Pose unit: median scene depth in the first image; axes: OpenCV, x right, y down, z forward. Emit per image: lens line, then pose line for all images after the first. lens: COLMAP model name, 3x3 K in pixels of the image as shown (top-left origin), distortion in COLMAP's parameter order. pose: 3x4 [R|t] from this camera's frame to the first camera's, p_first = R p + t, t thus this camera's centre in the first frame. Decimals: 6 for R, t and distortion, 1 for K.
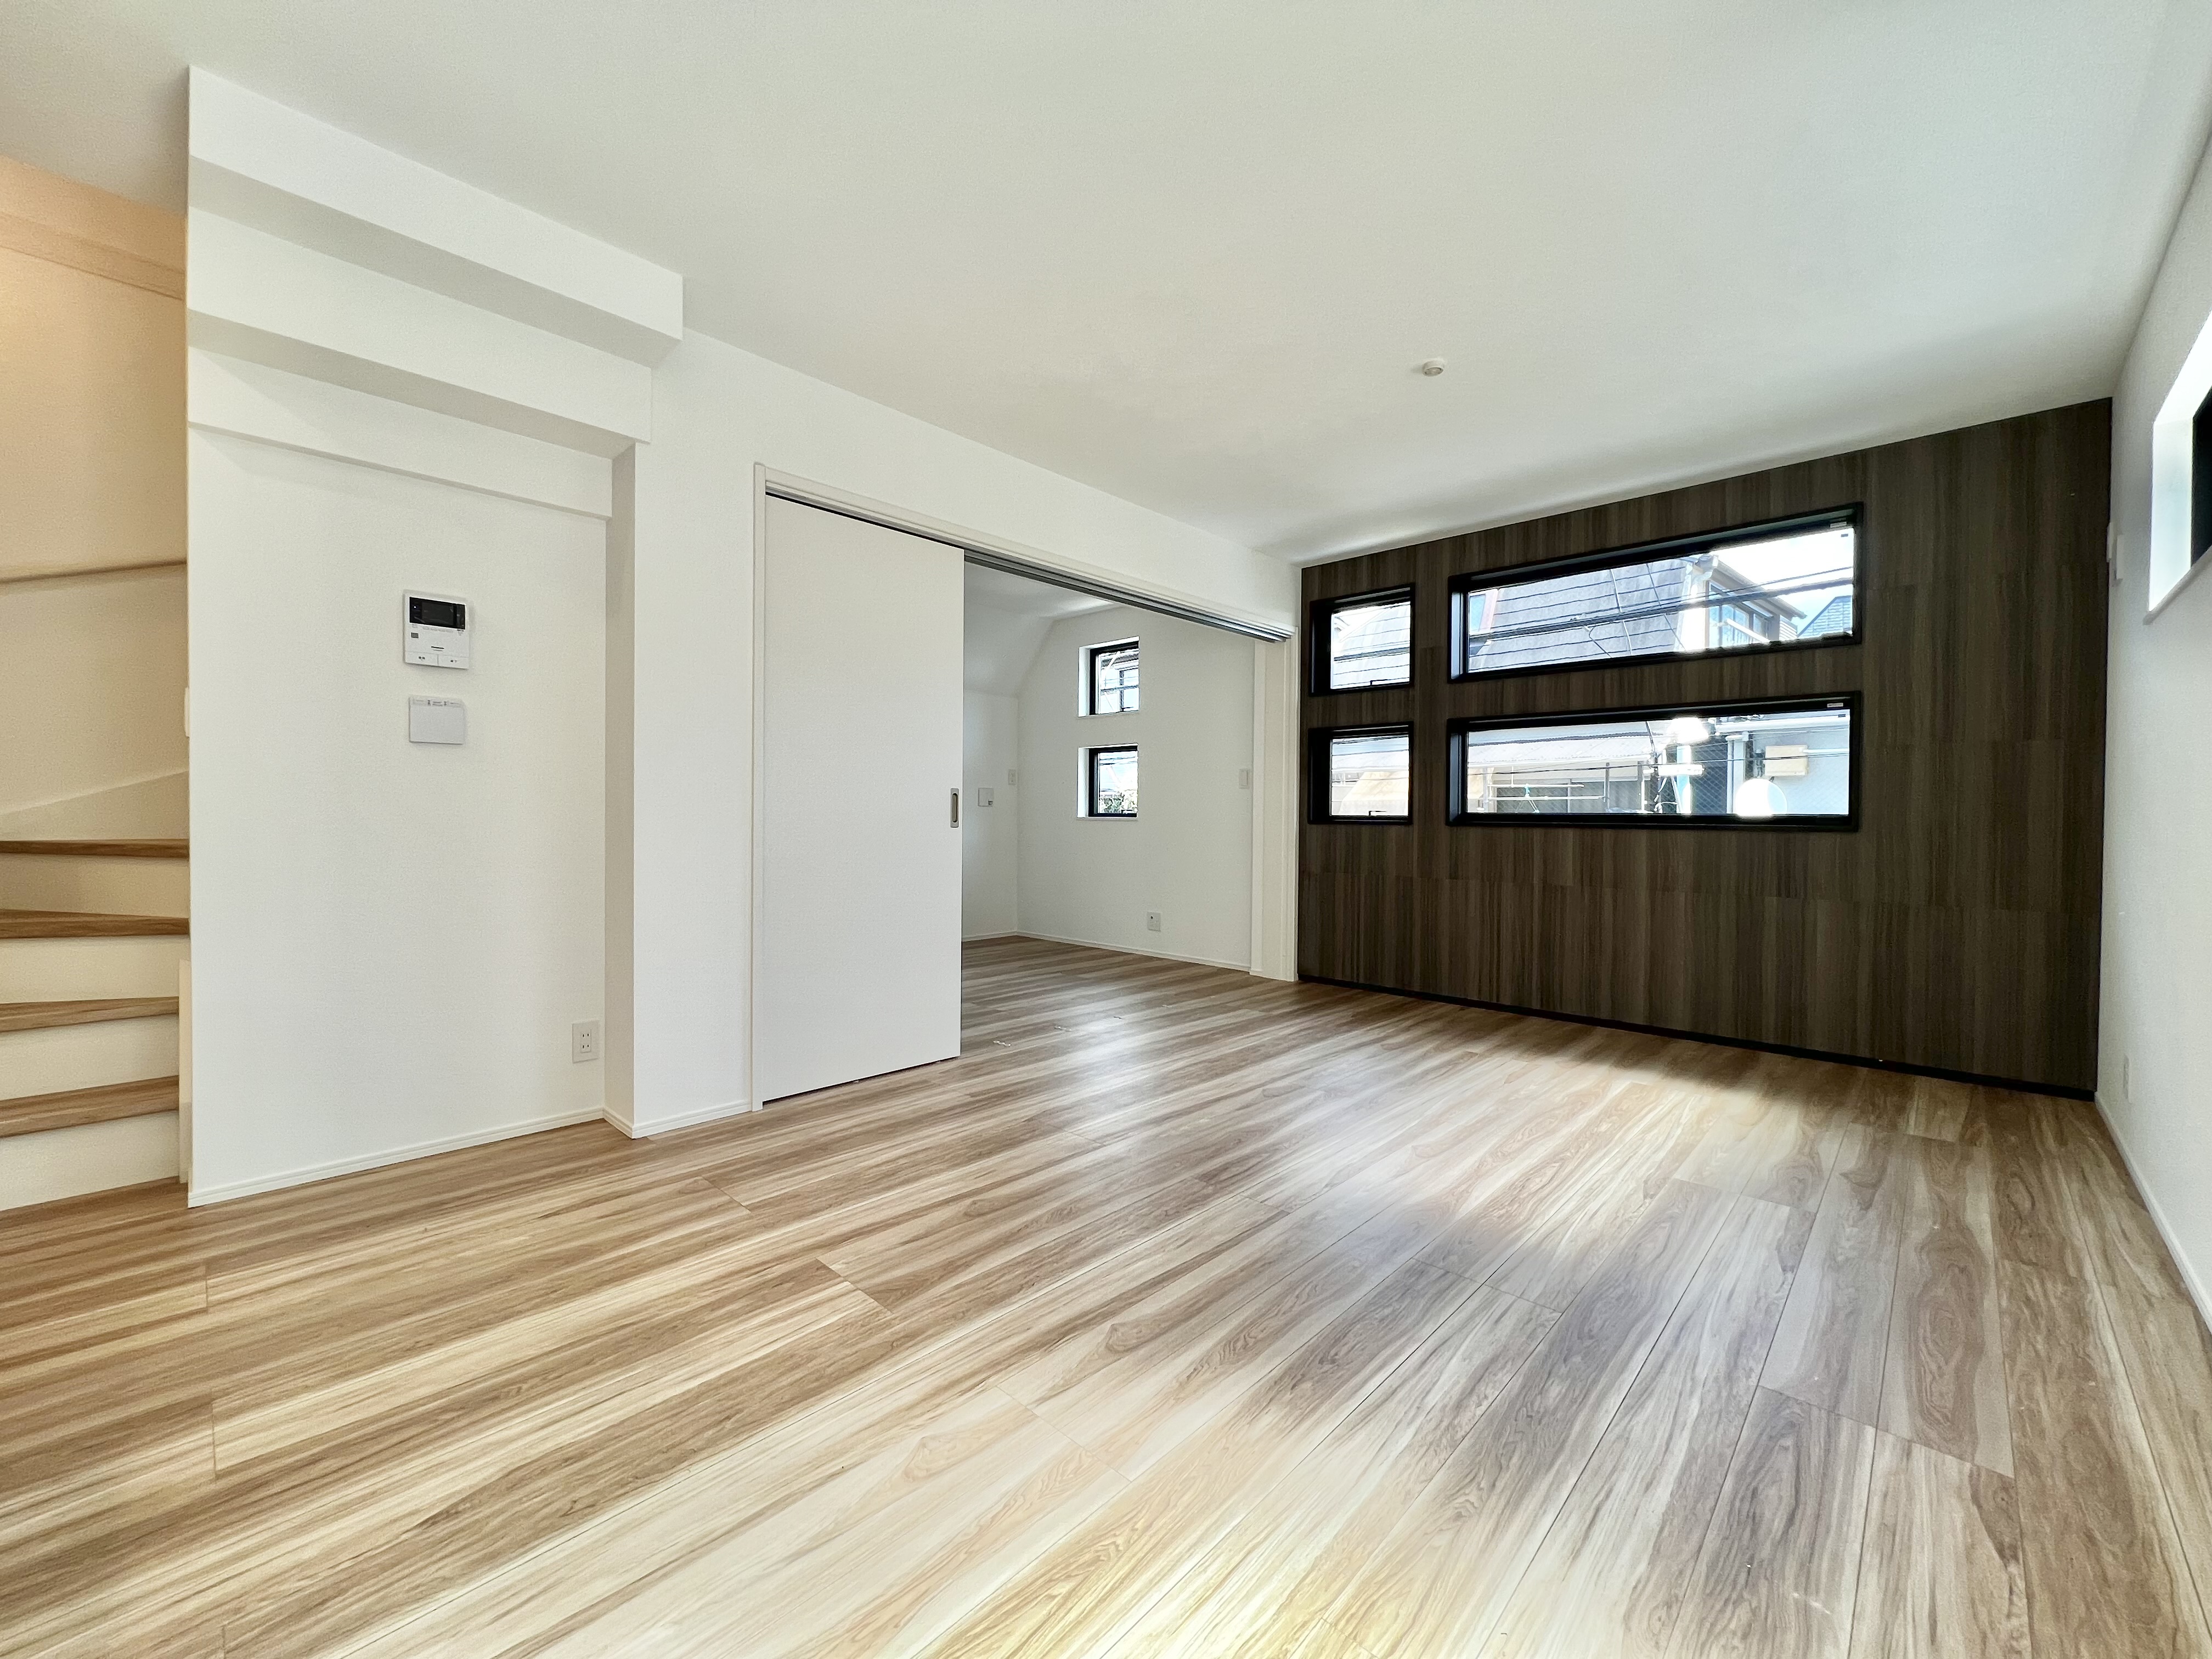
lens RADIAL K [[889.0, 0, 1096.2], [0, 889.0, 820.8], [0, 0, 1]] dist [-0.001684, 0.000136]
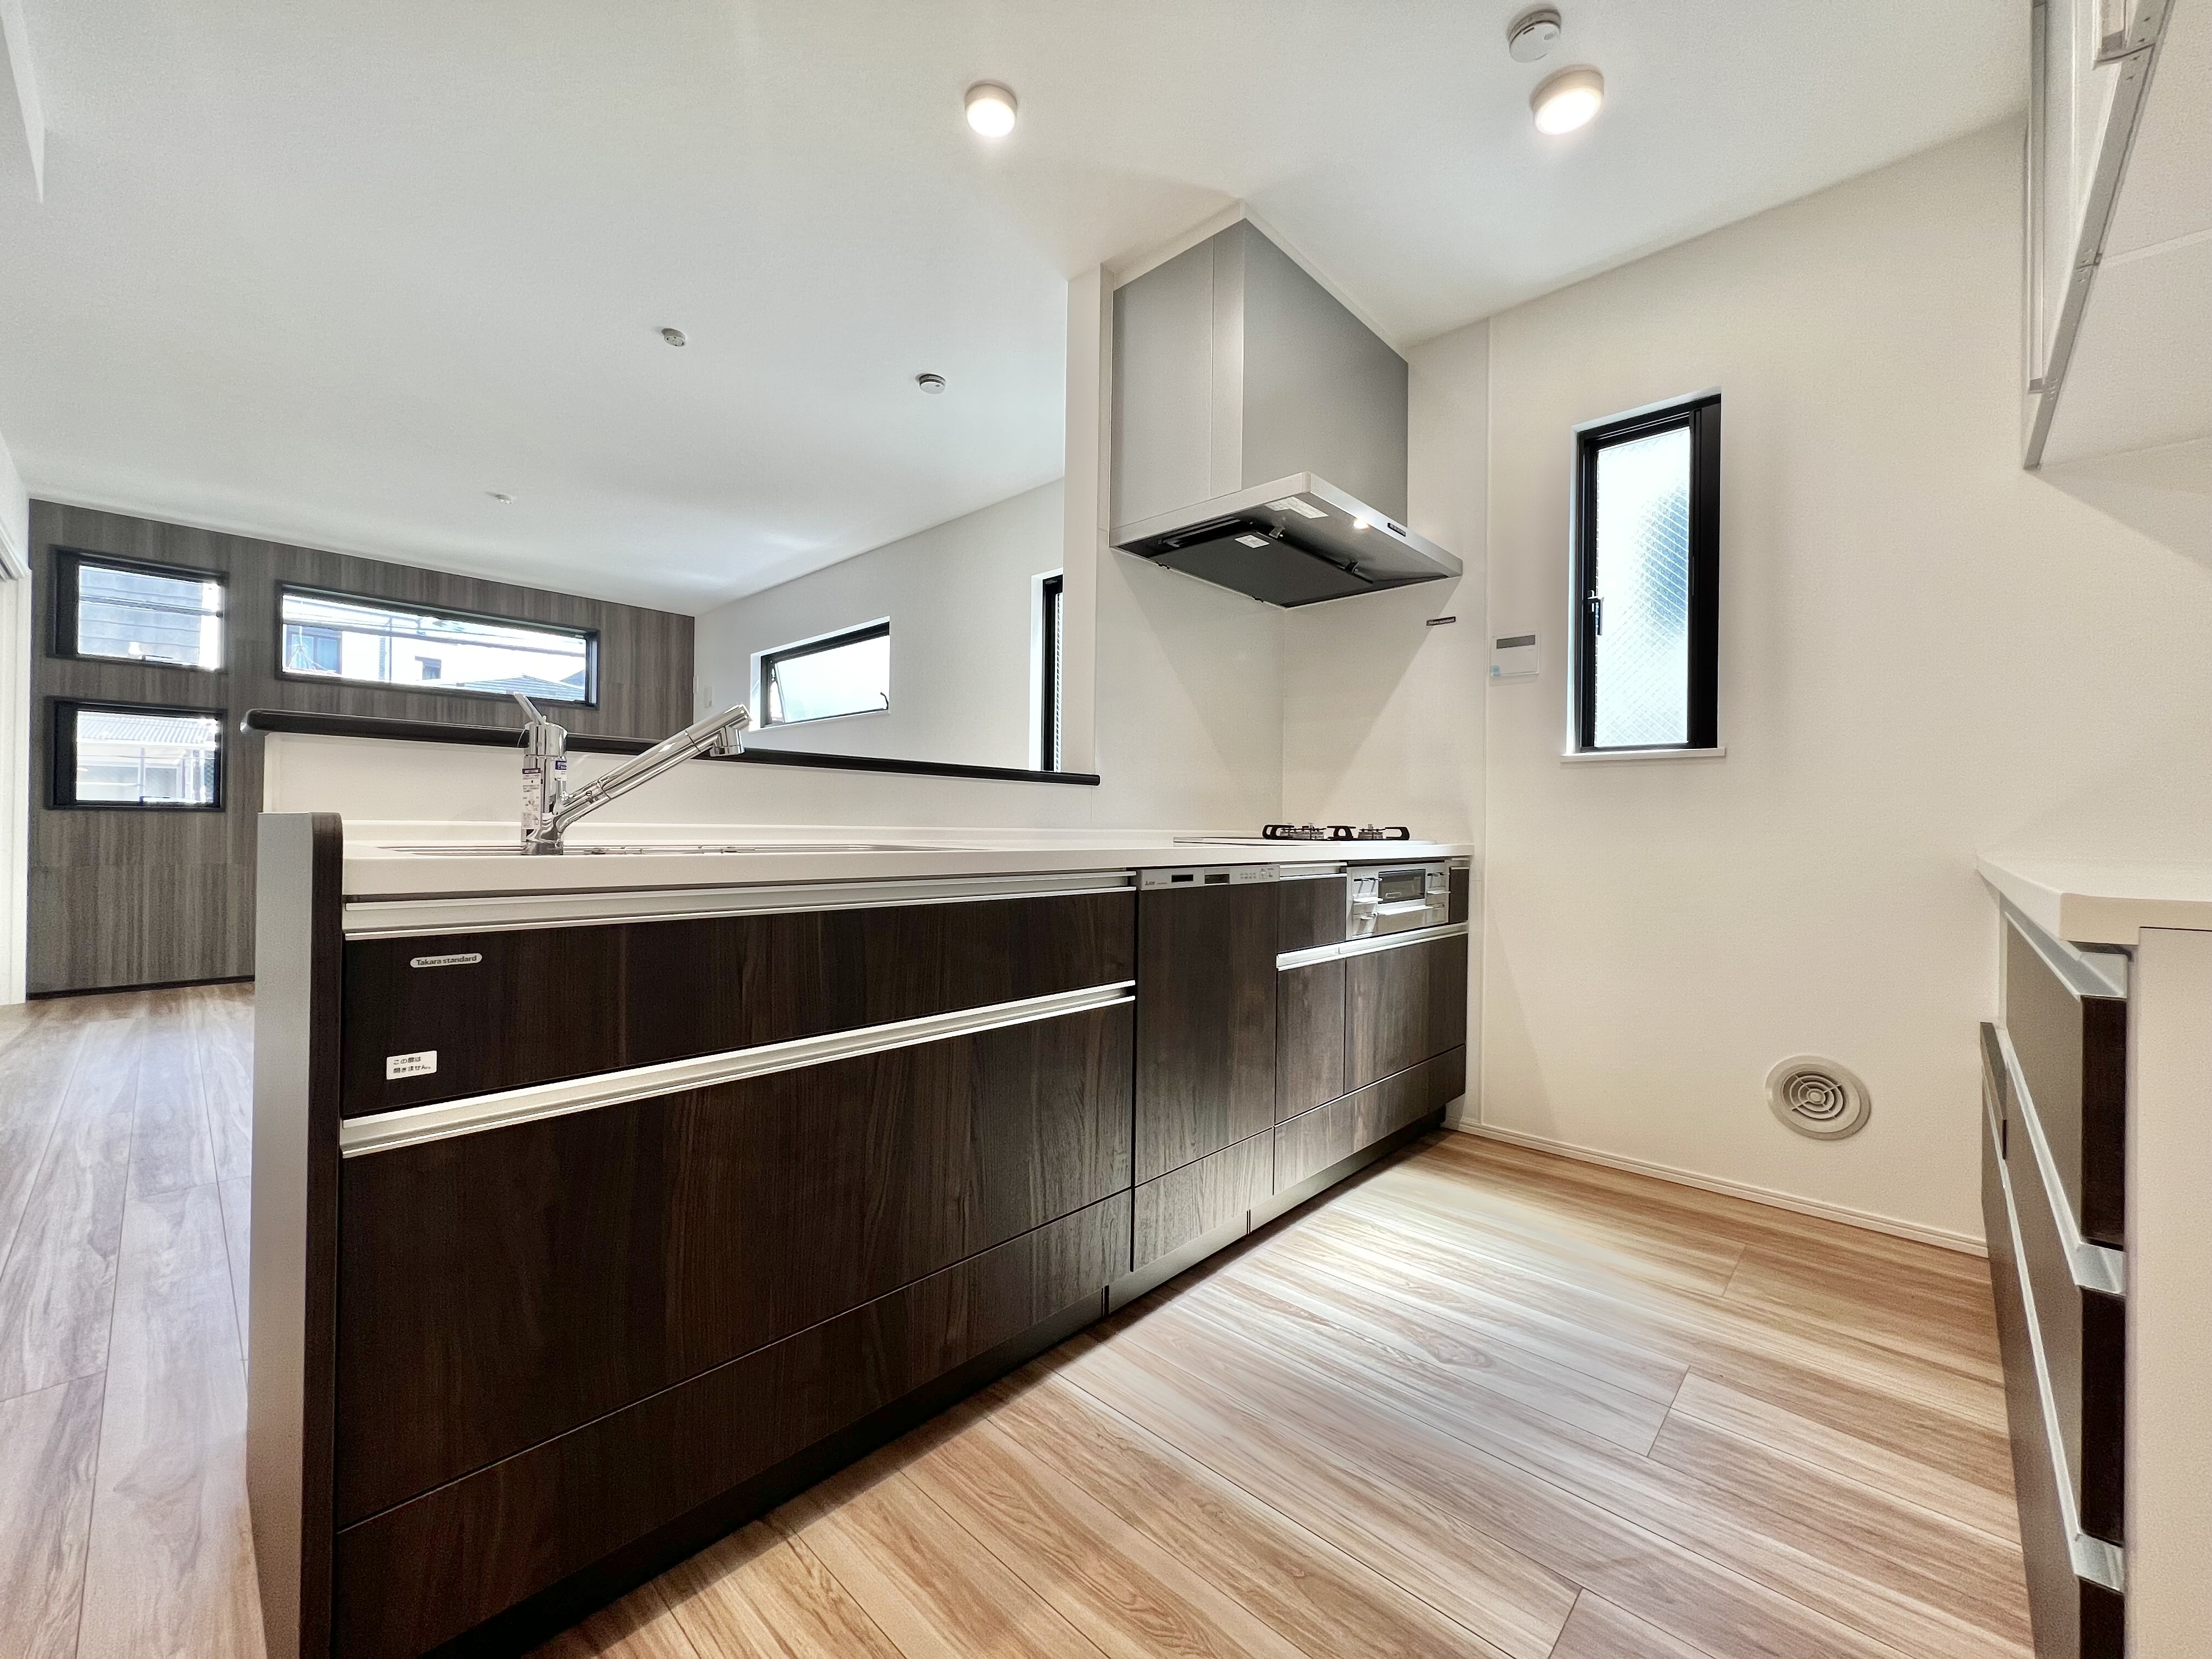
lens RADIAL K [[889.0, 0, 1105.6], [0, 889.0, 823.7], [0, 0, 1]] dist [-0.001684, 0.000136]
pose [[-0.013838, -0.006197, 0.999885, -1.318174], [-0.005576, 0.999966, 0.006120, 0.011230], [-0.999889, -0.005491, -0.013872, 0.033730]]
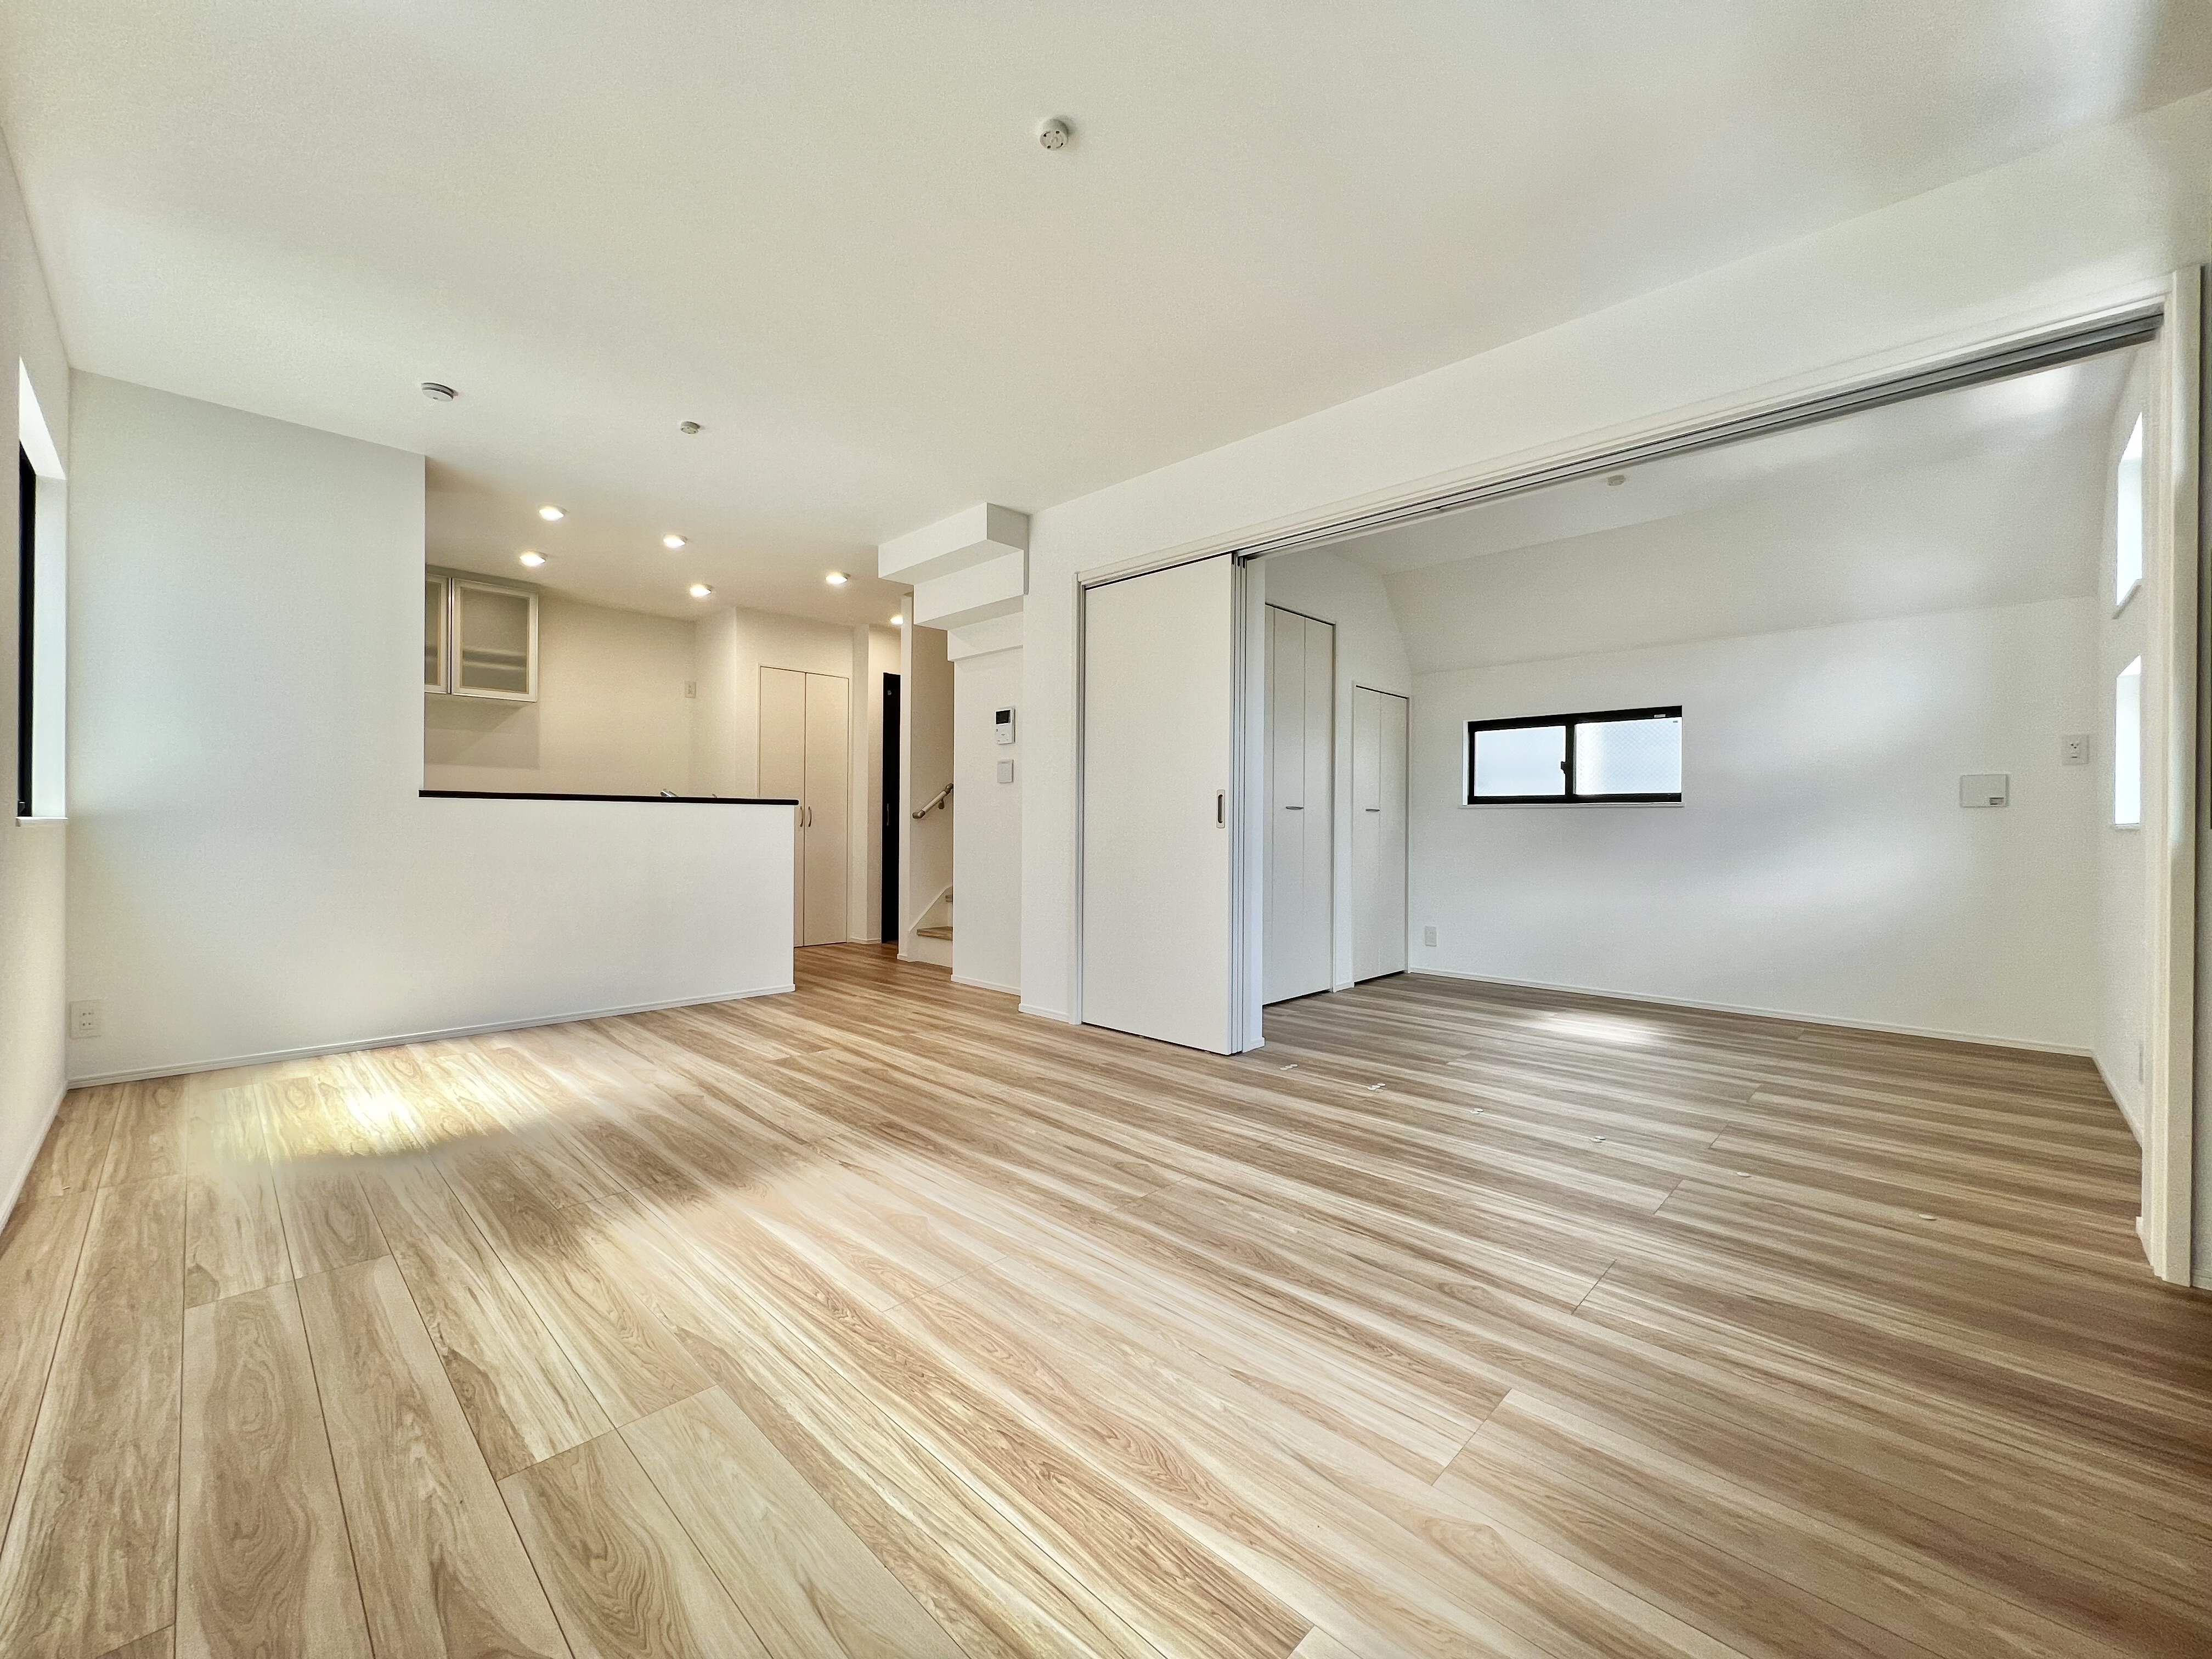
lens RADIAL K [[889.0, 0, 1097.0], [0, 889.0, 831.4], [0, 0, 1]] dist [-0.001684, 0.000136]
pose [[-0.011133, -0.002835, -0.999934, 1.084588], [-0.014352, 0.999893, -0.002675, 0.020088], [0.999835, 0.014321, -0.011173, 1.092595]]
